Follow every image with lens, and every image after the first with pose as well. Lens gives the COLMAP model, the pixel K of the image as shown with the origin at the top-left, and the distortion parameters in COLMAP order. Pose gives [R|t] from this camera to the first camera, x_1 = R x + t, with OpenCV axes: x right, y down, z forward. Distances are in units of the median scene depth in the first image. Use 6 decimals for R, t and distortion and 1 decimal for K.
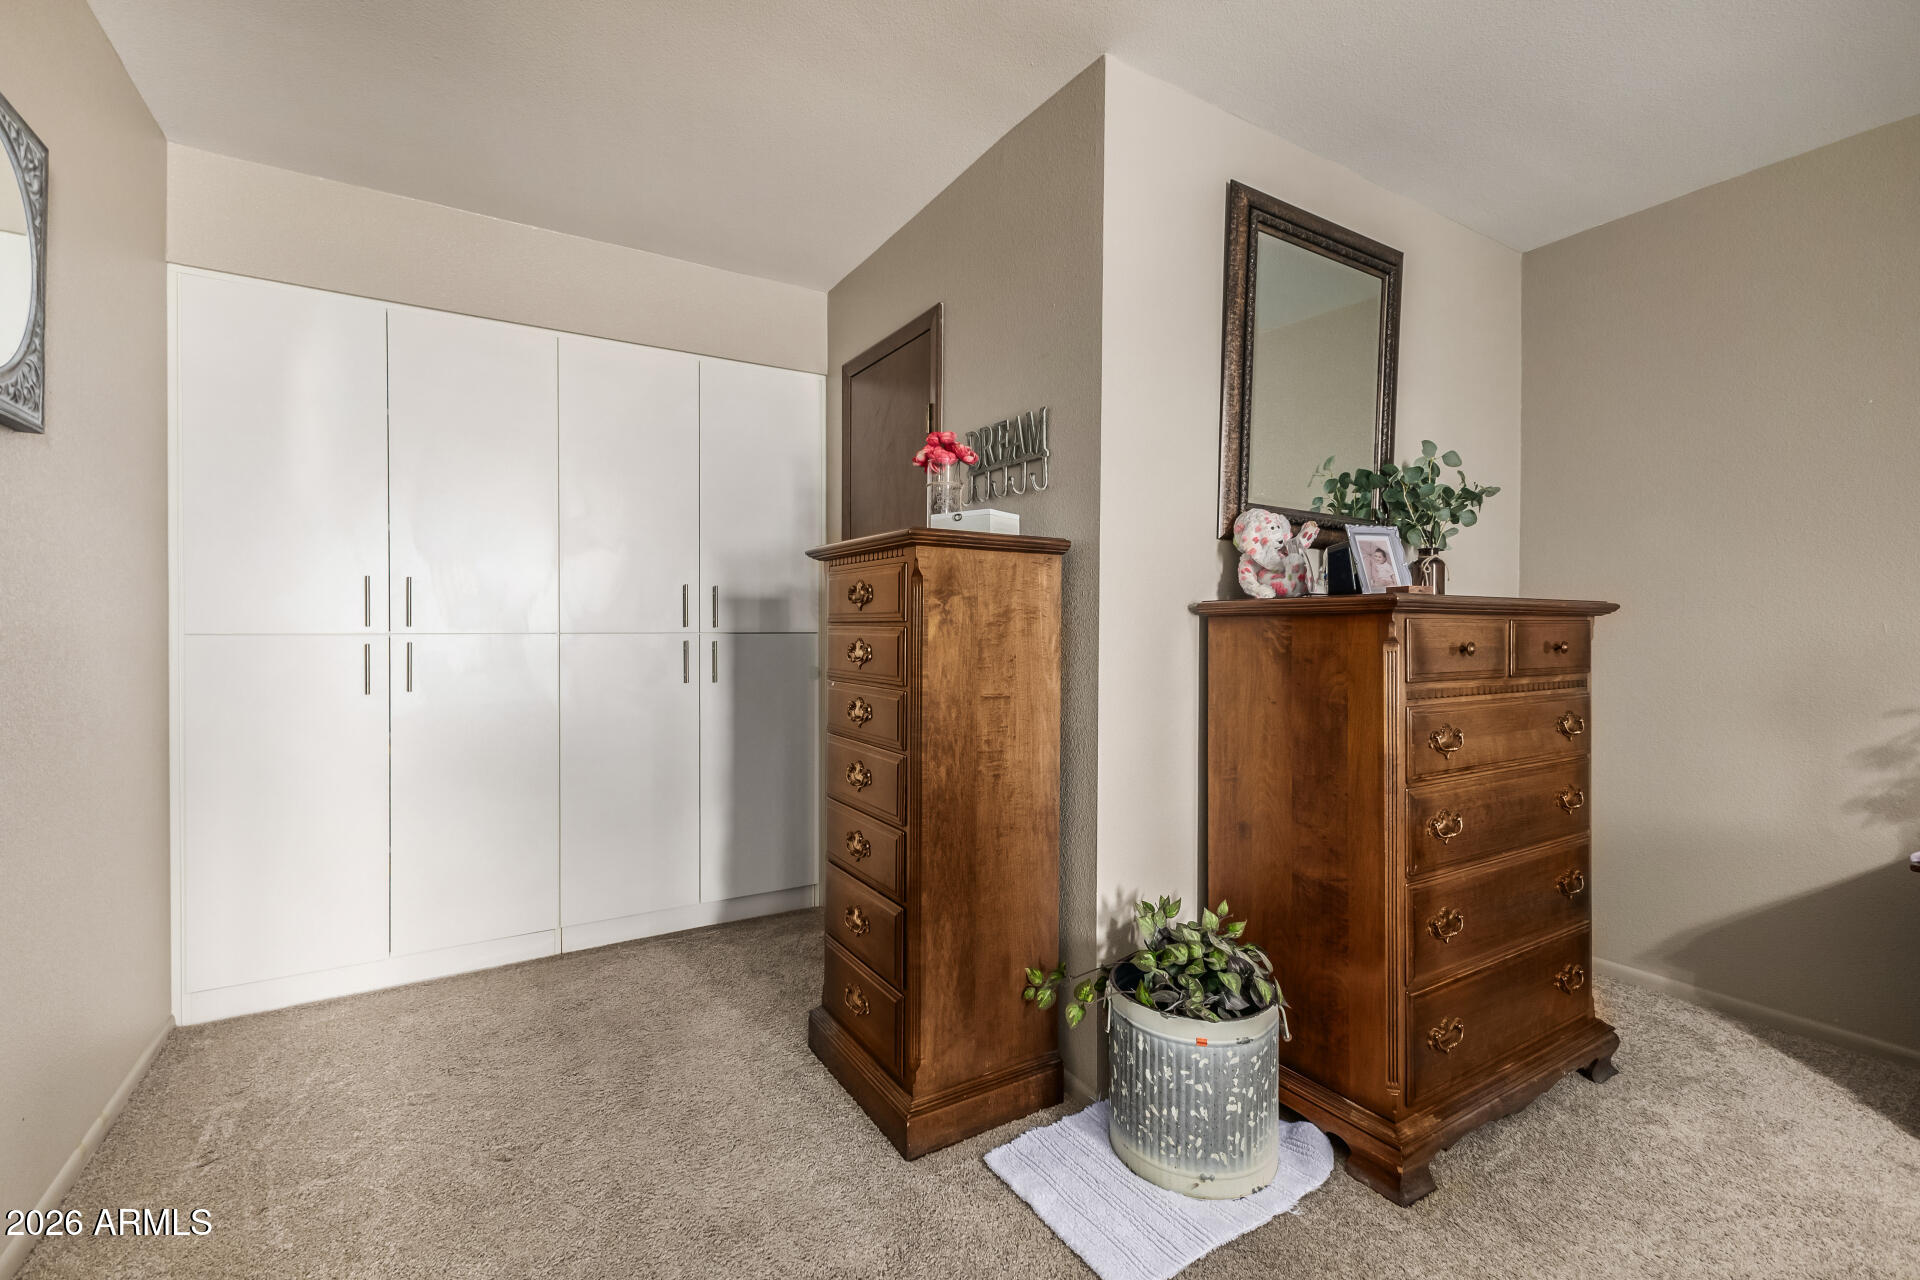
lens RADIAL K [[827.8, 0, 959.7], [0, 827.8, 634.1], [0, 0, 1]] dist [0.016345, -0.004566]
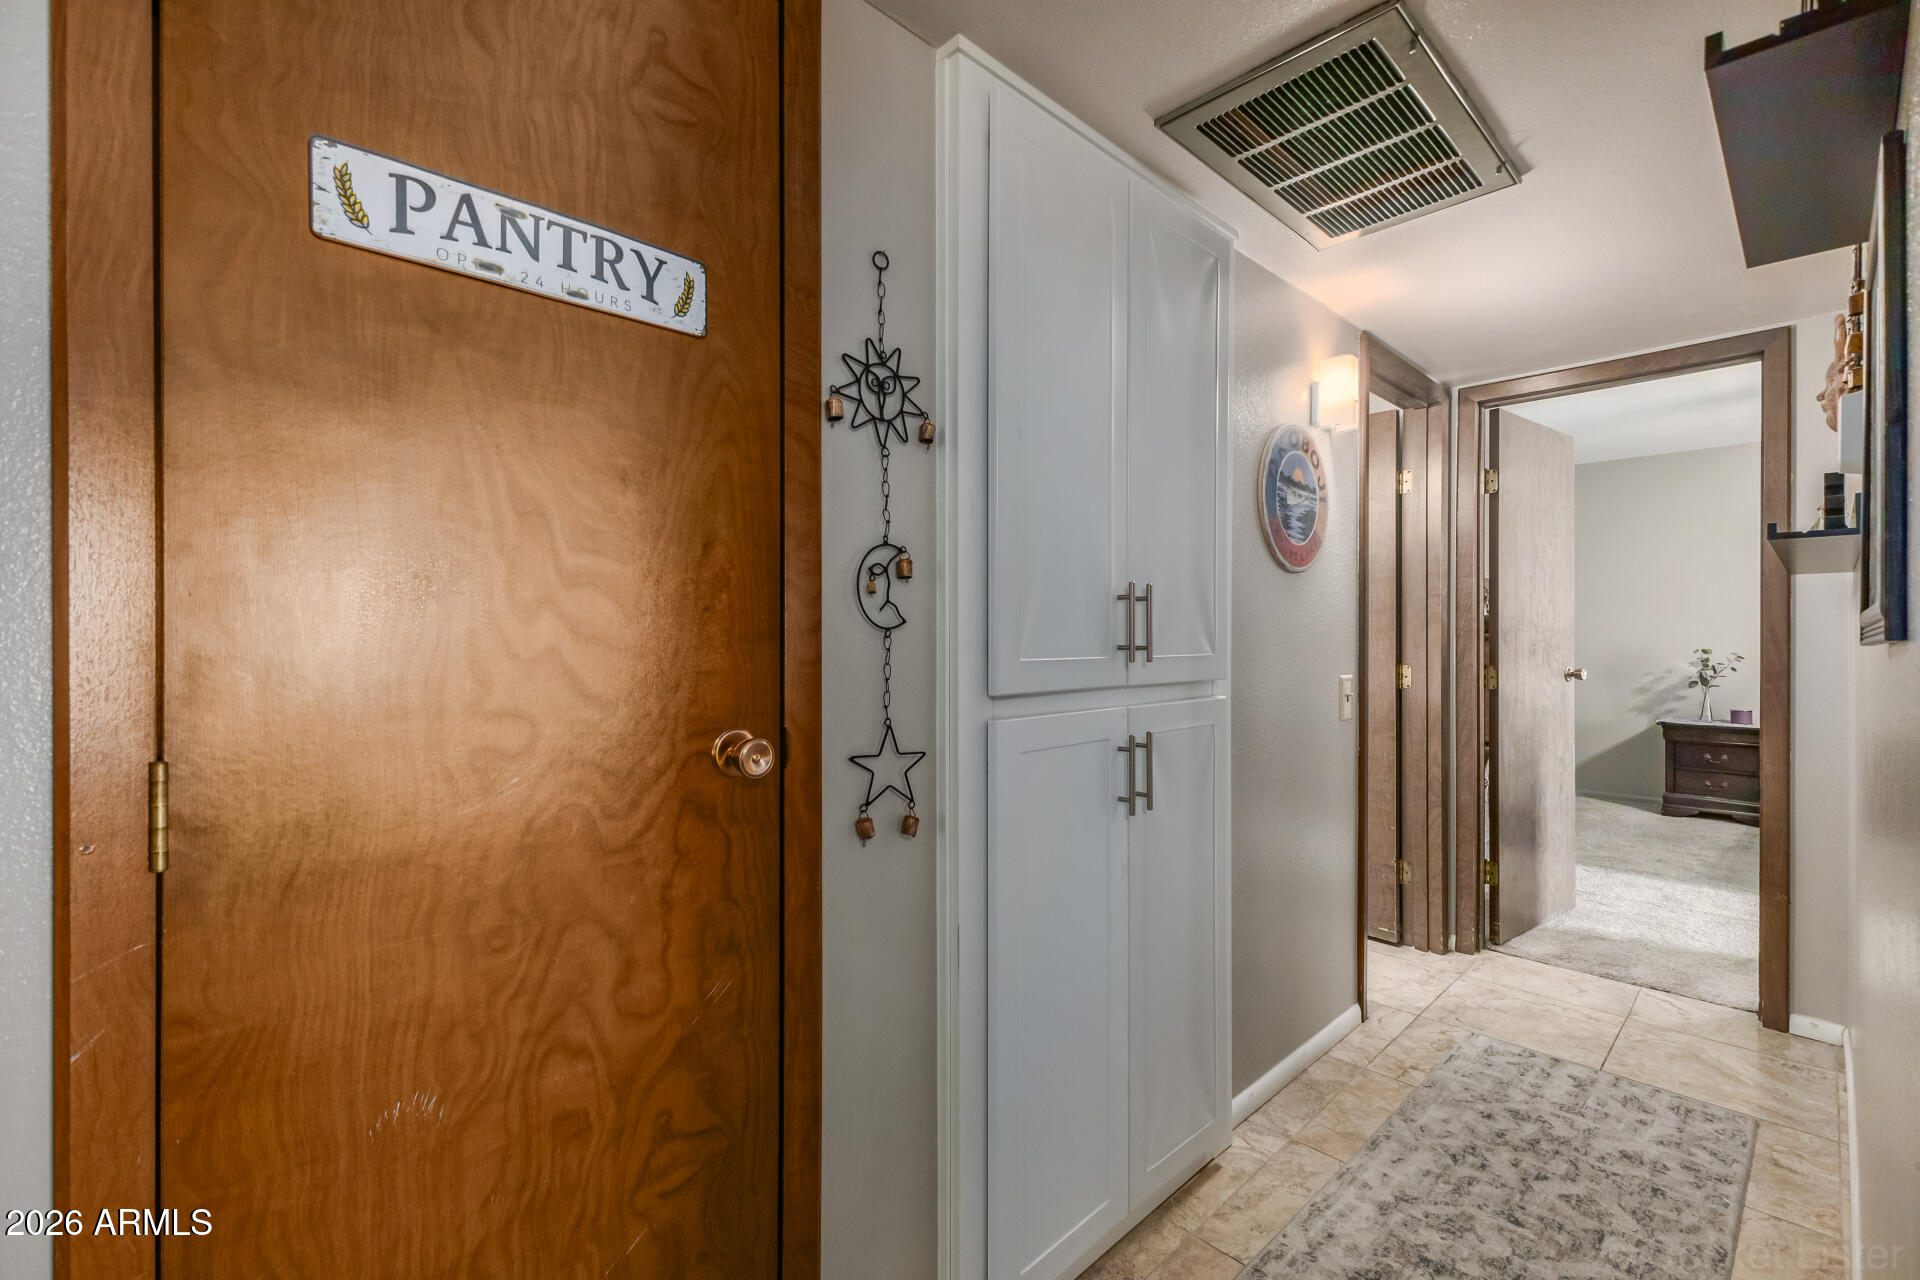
lens RADIAL K [[825.8, 0, 964.0], [0, 825.8, 629.4], [0, 0, 1]] dist [0.012843, -0.005387]
pose [[0.976972, -0.003399, 0.213342, -1.733094], [0.004391, 0.999982, -0.004176, -0.052088], [-0.213324, 0.005016, 0.976969, -1.241020]]
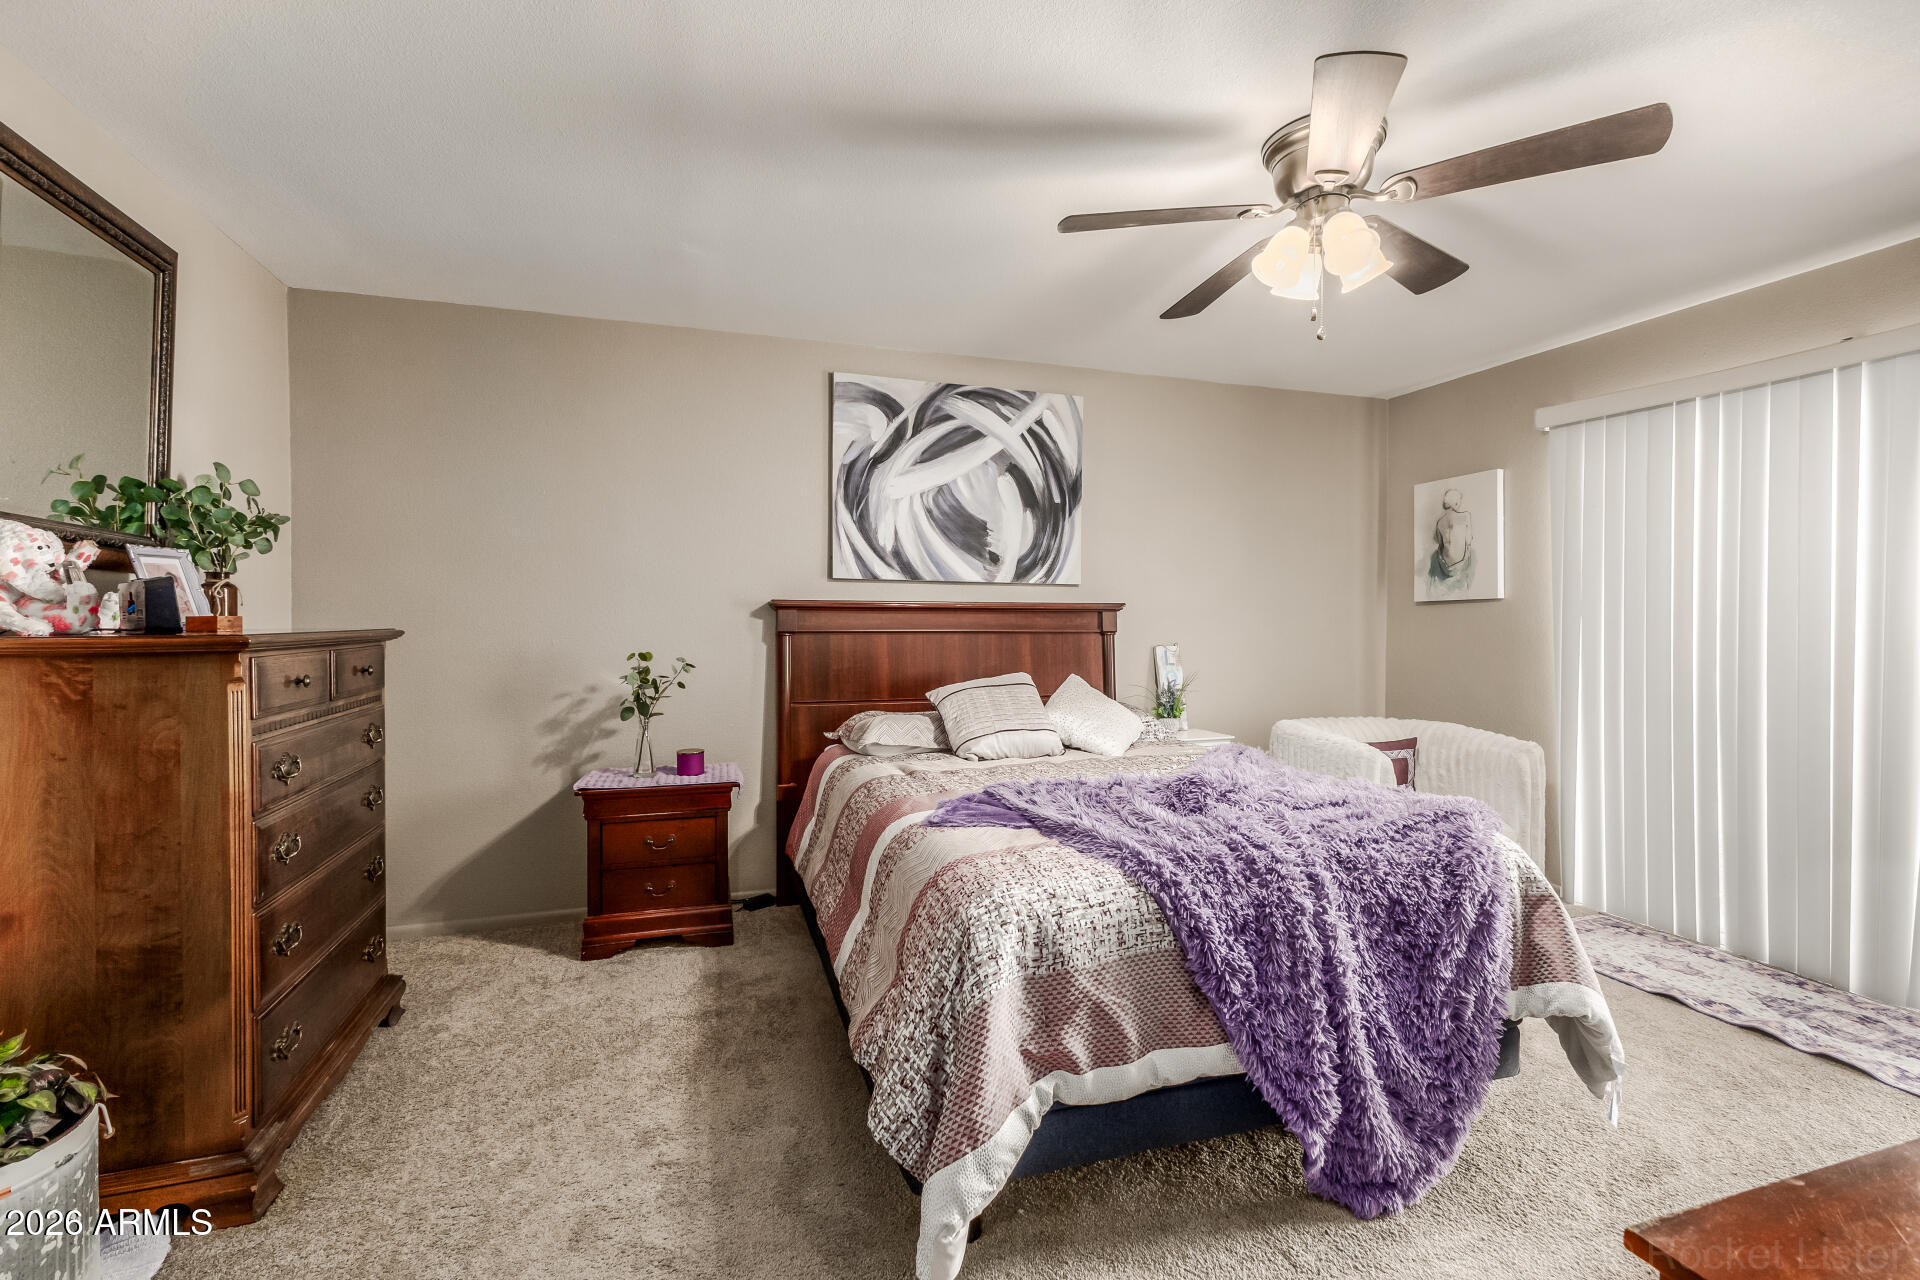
lens RADIAL K [[825.8, 0, 964.0], [0, 825.8, 629.4], [0, 0, 1]] dist [0.012843, -0.005387]
pose [[0.222233, -0.016758, 0.974850, -0.226573], [0.007414, 0.999852, 0.015497, -0.052607], [-0.974965, 0.003784, 0.222324, -0.078318]]
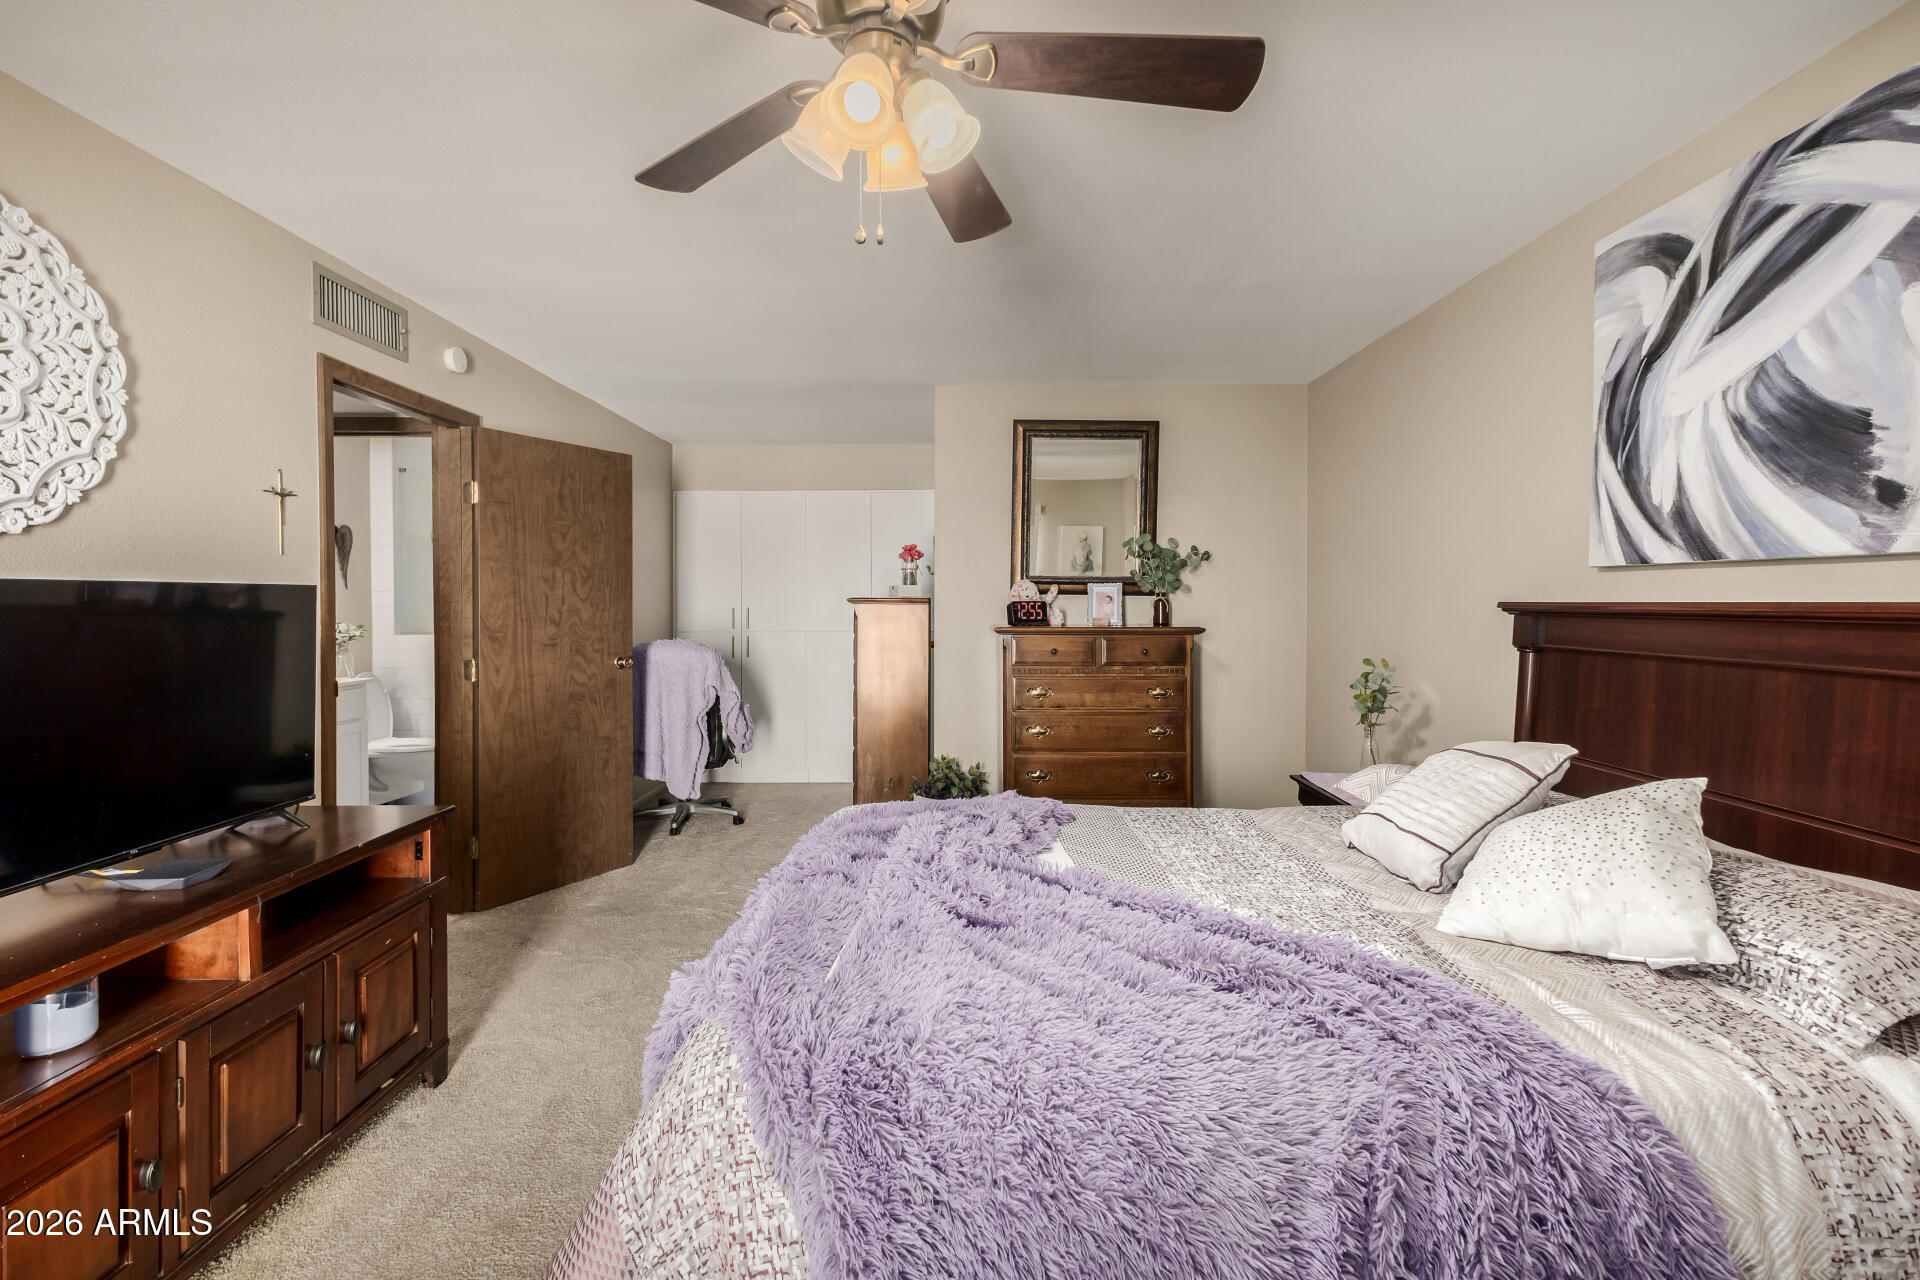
lens RADIAL K [[825.8, 0, 964.0], [0, 825.8, 629.4], [0, 0, 1]] dist [0.012843, -0.005387]
pose [[0.859975, 0.014664, -0.510126, 1.281142], [-0.003715, 0.999740, 0.022476, -0.073485], [0.510323, -0.017434, 0.859806, -0.835250]]
